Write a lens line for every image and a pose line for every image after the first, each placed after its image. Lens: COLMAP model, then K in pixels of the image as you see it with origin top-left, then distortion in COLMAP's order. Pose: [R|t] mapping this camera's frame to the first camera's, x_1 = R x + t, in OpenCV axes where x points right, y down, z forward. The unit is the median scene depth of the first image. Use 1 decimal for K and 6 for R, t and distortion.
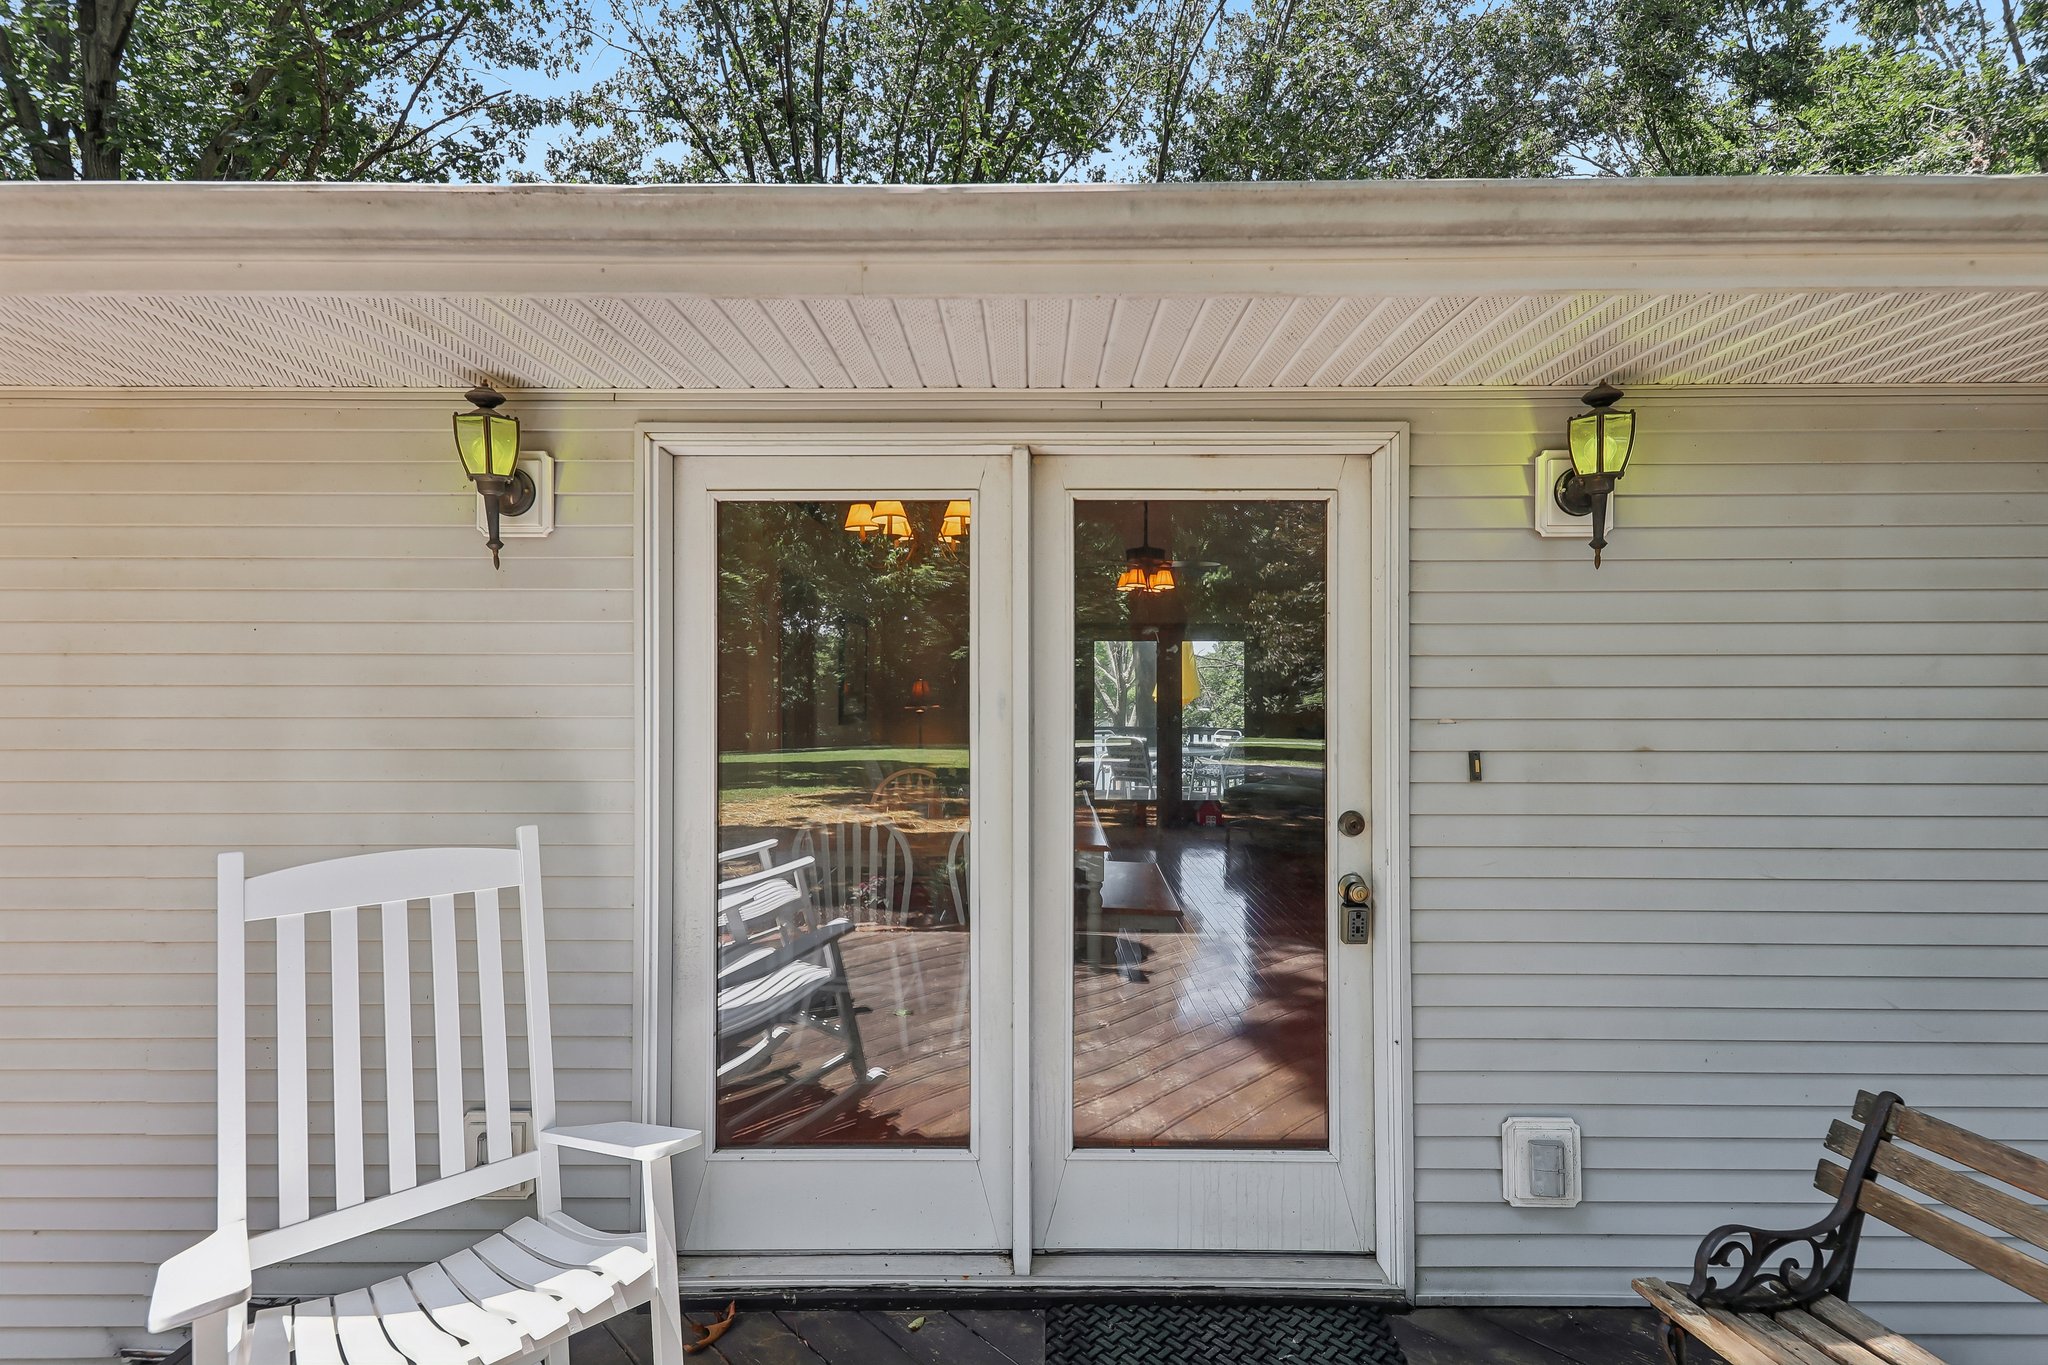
lens RADIAL K [[938.8, 0, 1018.6], [0, 938.8, 675.3], [0, 0, 1]] dist [0.005572, -0.000043]
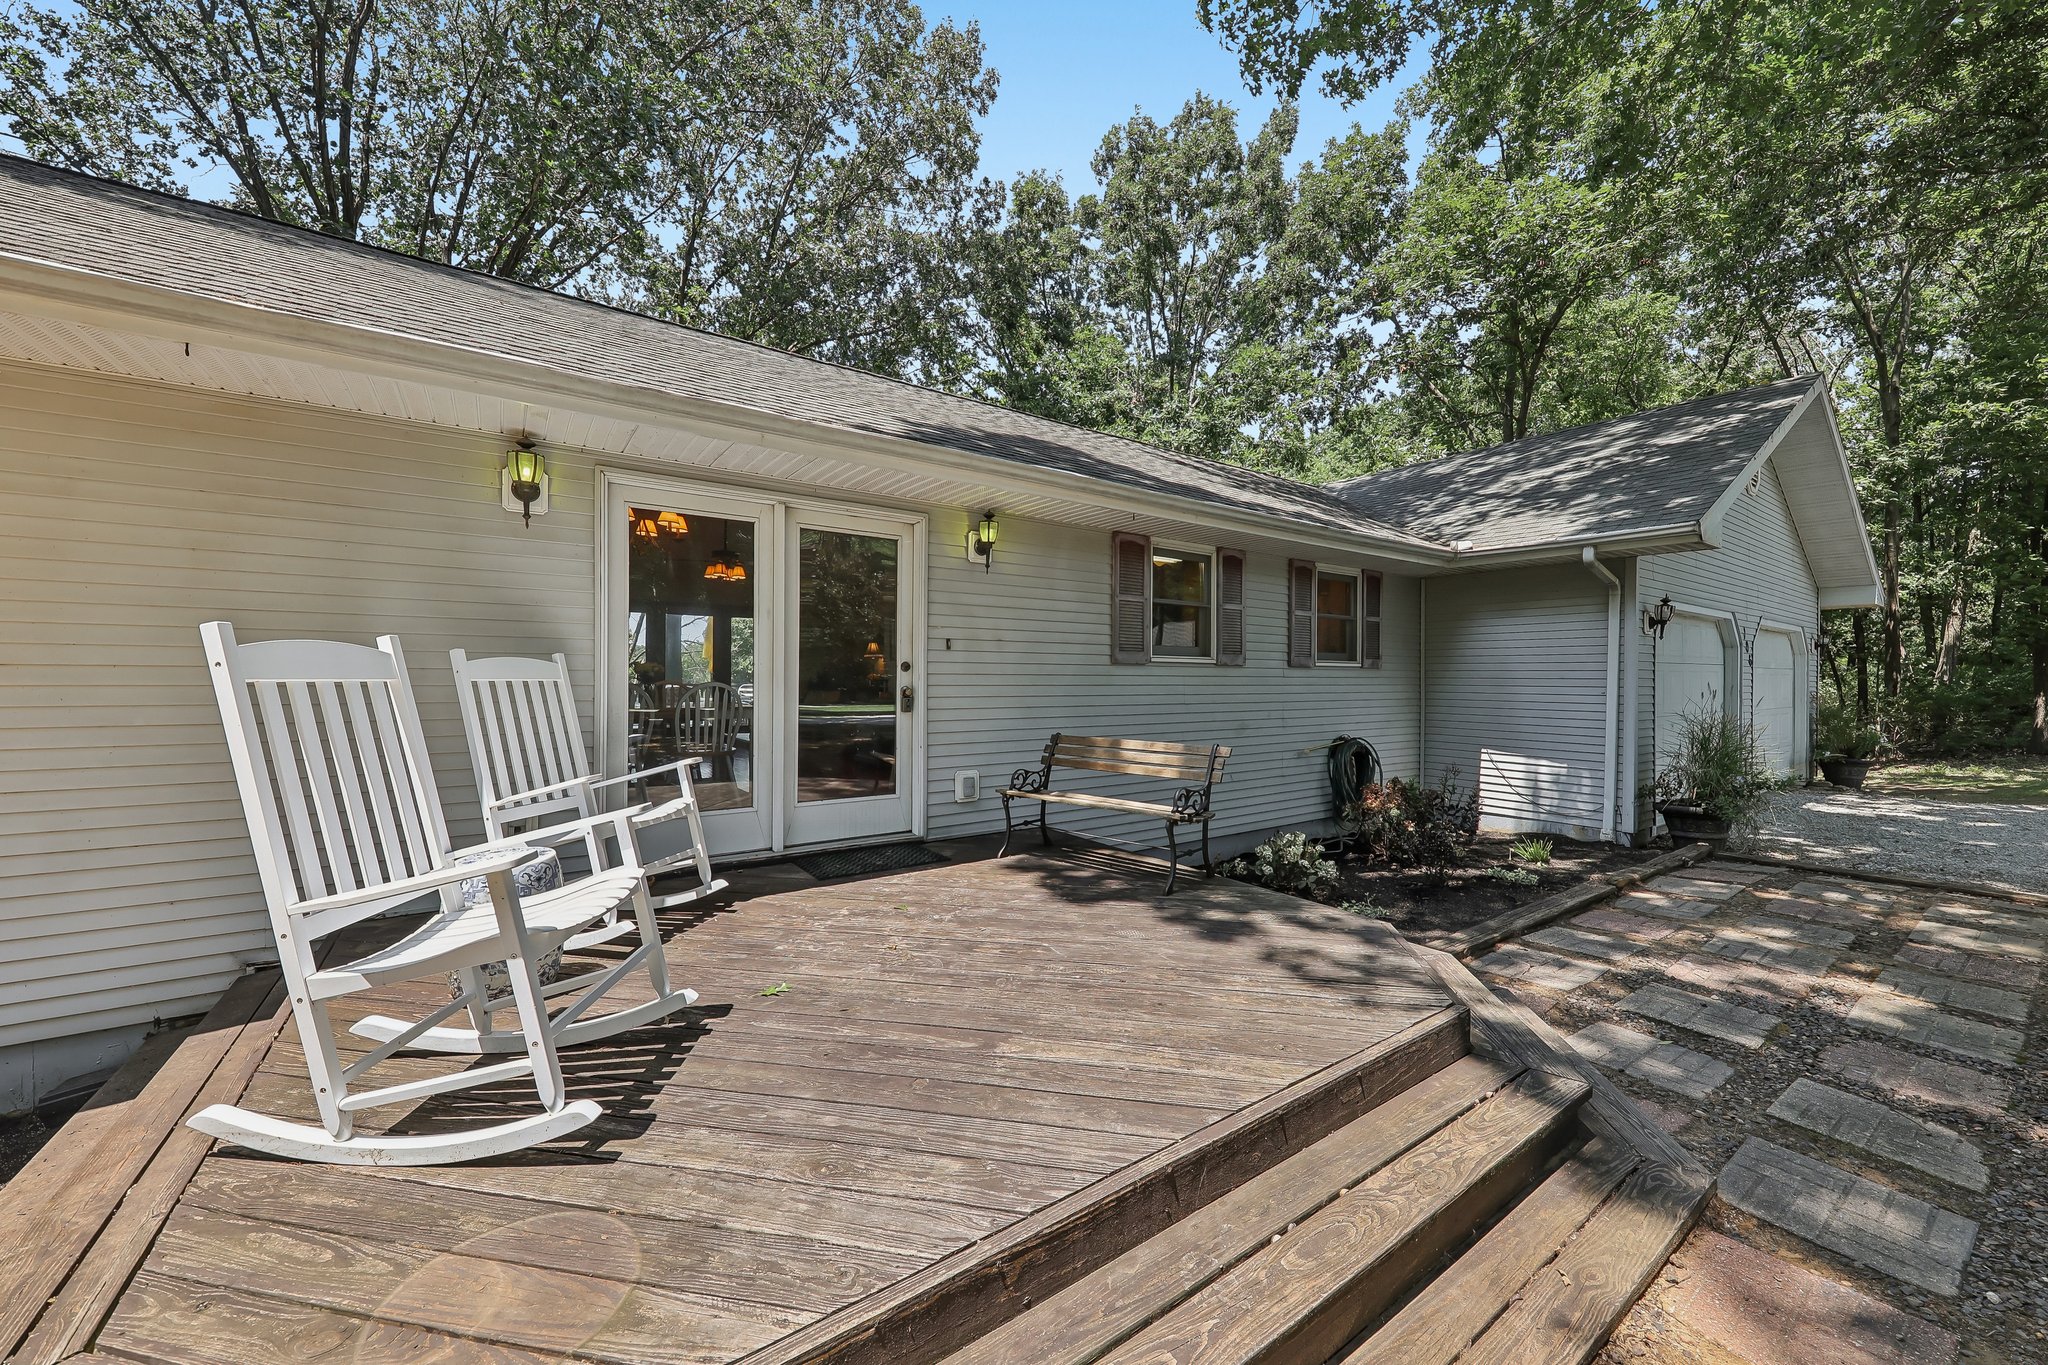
lens RADIAL K [[761.0, 0, 1020.5], [0, 761.0, 678.7], [0, 0, 1]] dist [0.000894, 0.000030]
pose [[0.811910, 0.004584, 0.583764, -0.630802], [-0.012015, 0.999889, 0.008858, 0.174738], [-0.583658, -0.014206, 0.811875, -0.912791]]
